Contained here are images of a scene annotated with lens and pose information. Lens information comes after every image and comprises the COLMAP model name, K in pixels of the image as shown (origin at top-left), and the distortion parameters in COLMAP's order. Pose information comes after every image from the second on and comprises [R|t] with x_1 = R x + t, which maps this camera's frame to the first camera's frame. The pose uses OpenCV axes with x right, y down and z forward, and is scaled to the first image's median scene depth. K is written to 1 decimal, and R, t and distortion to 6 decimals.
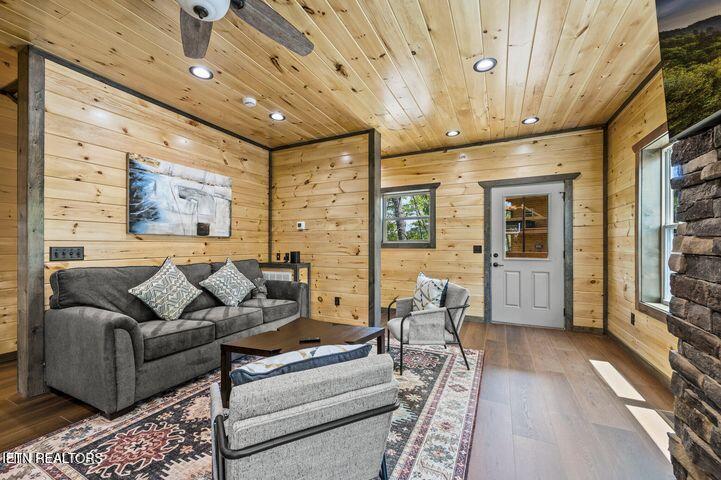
lens RADIAL K [[291.9, 0, 359.8], [0, 291.9, 242.8], [0, 0, 1]] dist [0.003487, 0.000433]
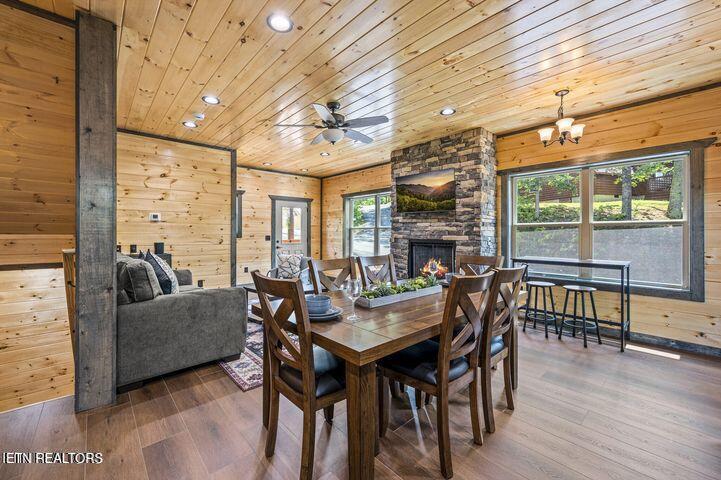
lens RADIAL K [[291.9, 0, 362.7], [0, 291.9, 233.9], [0, 0, 1]] dist [0.003487, 0.000433]
pose [[0.364239, -0.000186, 0.931305, -1.353047], [-0.009333, 0.999949, 0.003850, -0.016969], [-0.931259, -0.010094, 0.364219, -0.060605]]
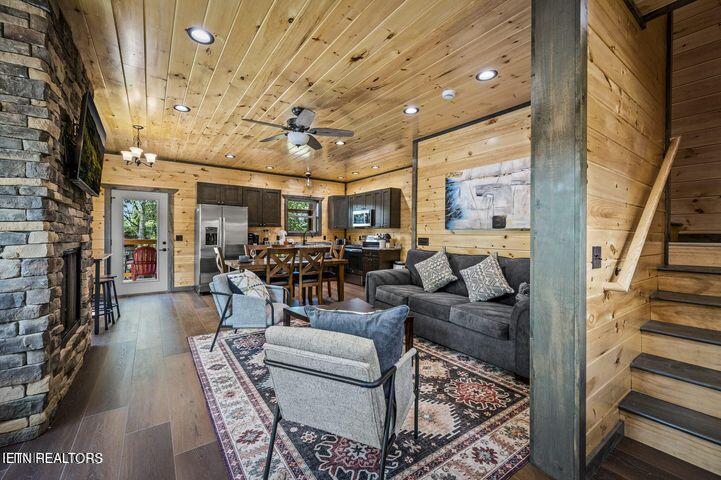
lens RADIAL K [[291.9, 0, 359.0], [0, 291.9, 233.6], [0, 0, 1]] dist [0.003487, 0.000433]
pose [[-0.482745, -0.001519, -0.875760, 0.724144], [0.002552, 0.999992, -0.003142, -0.006298], [0.875757, -0.003752, -0.482737, 1.364126]]
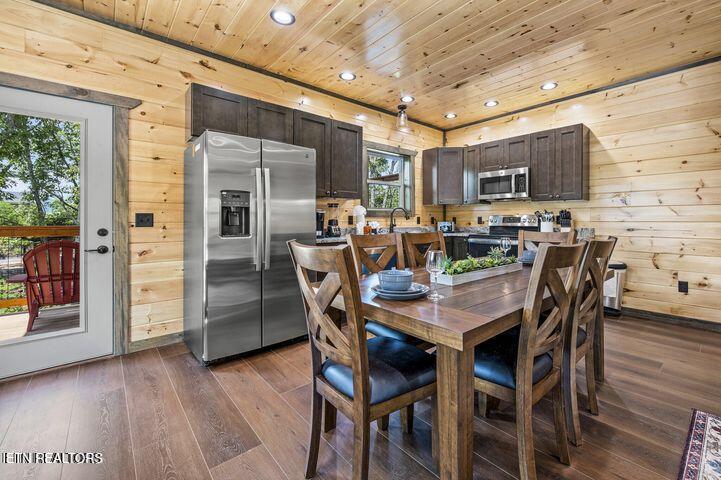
lens RADIAL K [[309.5, 0, 397.6], [0, 309.5, 218.7], [0, 0, 1]] dist [0.000603, 0.000165]
pose [[-0.359370, -0.002644, -0.933191, 0.061490], [0.008981, 0.999940, -0.006292, 0.026629], [0.933152, -0.010642, -0.359325, 0.191284]]
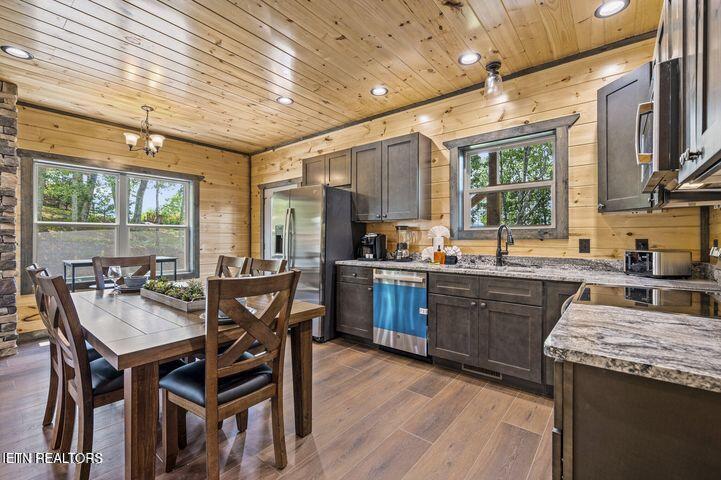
lens RADIAL K [[315.8, 0, 358.0], [0, 315.8, 238.4], [0, 0, 1]] dist [-0.003029, -0.000414]
pose [[-0.970833, 0.003111, 0.239735, -1.231379], [0.001173, 0.999965, -0.008228, 0.010936], [-0.239752, -0.007707, -0.970803, 0.737877]]
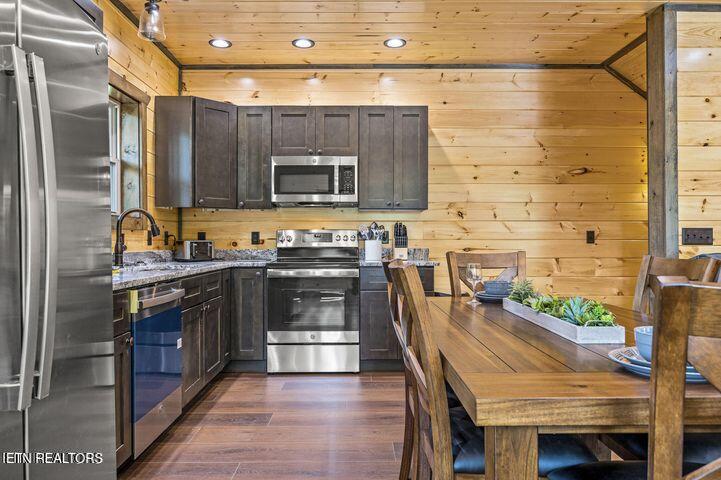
lens RADIAL K [[503.1, 0, 356.1], [0, 503.1, 240.7], [0, 0, 1]] dist [-0.003644, -0.004530]
pose [[0.429793, 0.002842, -0.902923, -0.119676], [0.007766, 0.999946, 0.006844, 0.028988], [0.902894, -0.009954, 0.429748, -0.426917]]
